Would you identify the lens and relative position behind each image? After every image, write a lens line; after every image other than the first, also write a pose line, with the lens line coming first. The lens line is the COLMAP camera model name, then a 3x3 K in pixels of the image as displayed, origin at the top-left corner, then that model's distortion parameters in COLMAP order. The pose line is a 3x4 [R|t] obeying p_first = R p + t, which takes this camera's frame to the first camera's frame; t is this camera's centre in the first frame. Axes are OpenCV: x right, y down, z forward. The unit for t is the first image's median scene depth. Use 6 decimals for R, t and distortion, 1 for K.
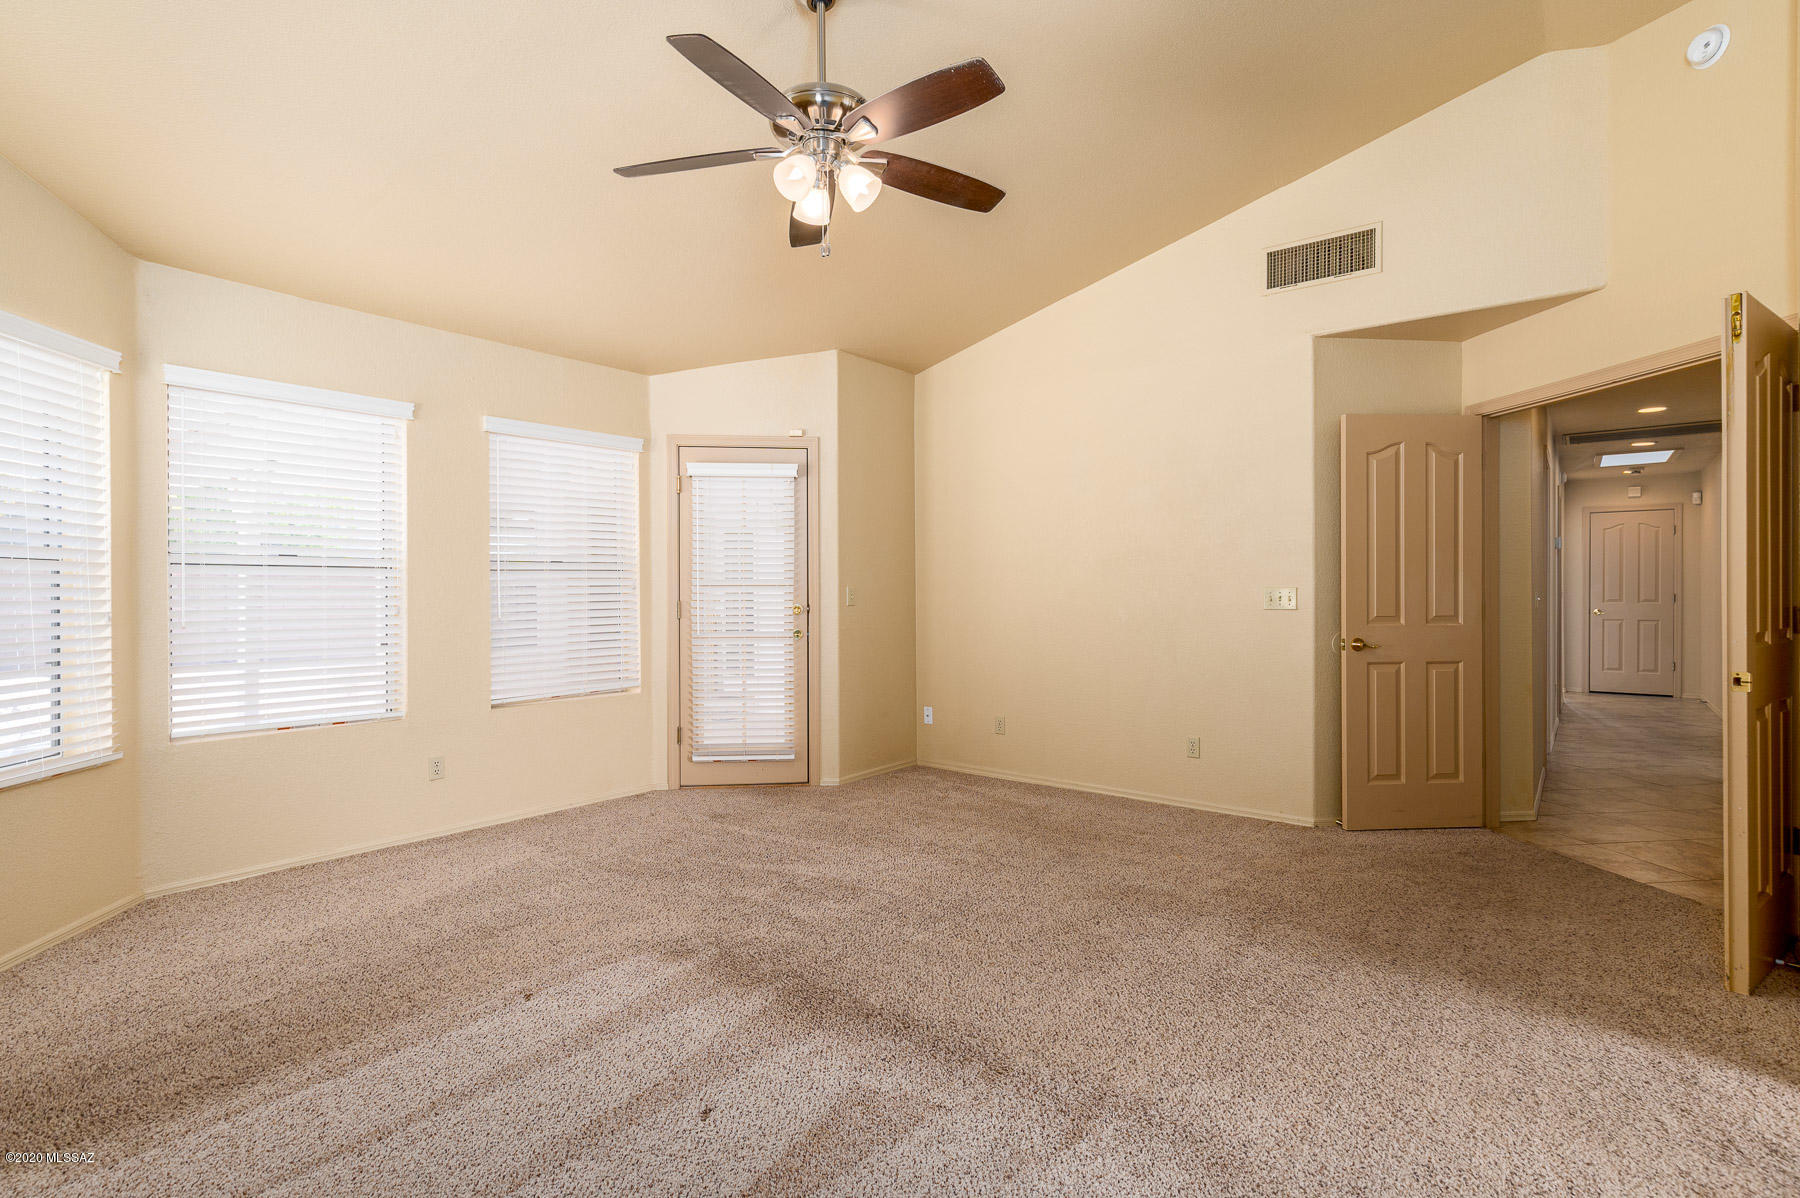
lens RADIAL K [[859.1, 0, 900.0], [0, 859.1, 599.0], [0, 0, 1]] dist [0.001227, 0.000089]
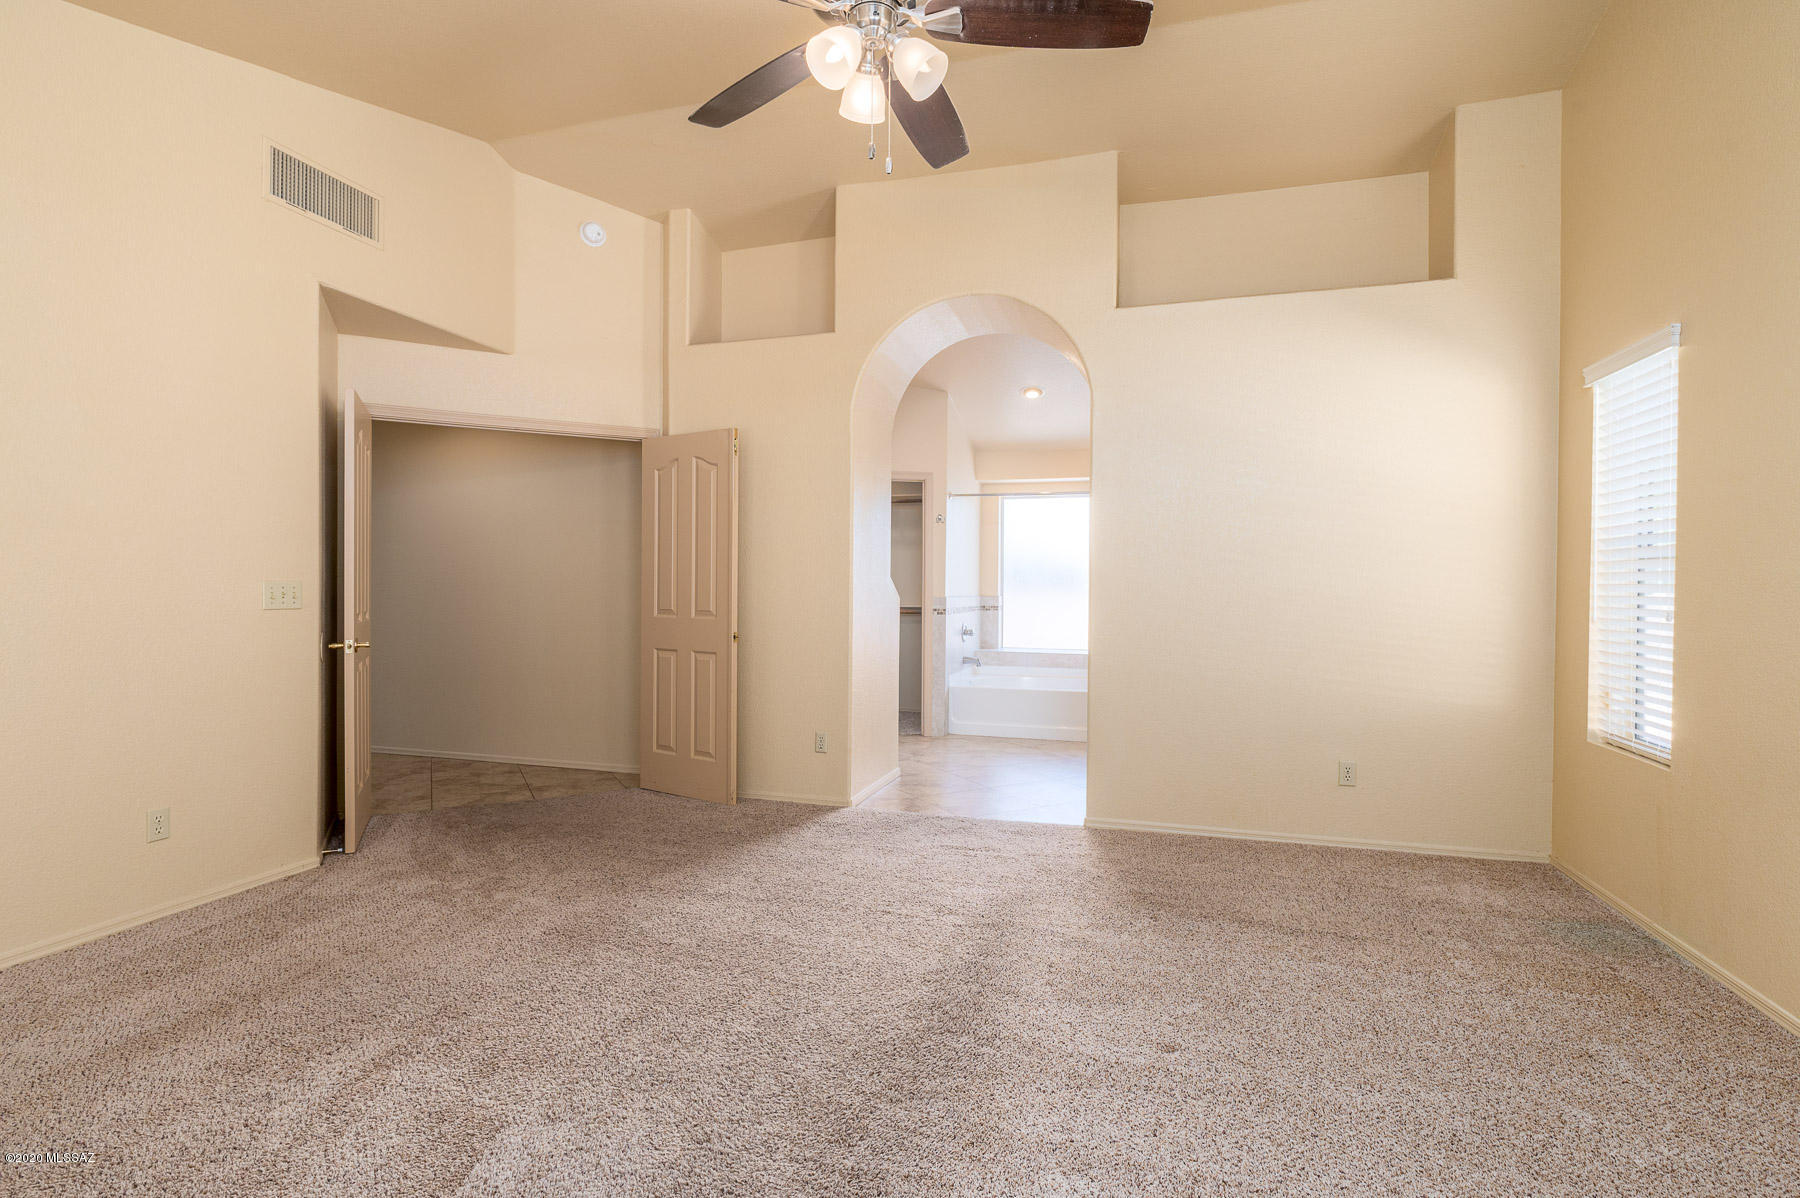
lens RADIAL K [[859.1, 0, 900.0], [0, 859.1, 599.0], [0, 0, 1]] dist [0.001227, 0.000089]
pose [[-0.377796, -0.005303, 0.925874, -0.653722], [0.003294, 0.999970, 0.007072, -0.000325], [-0.925883, 0.005722, -0.377767, 1.011753]]
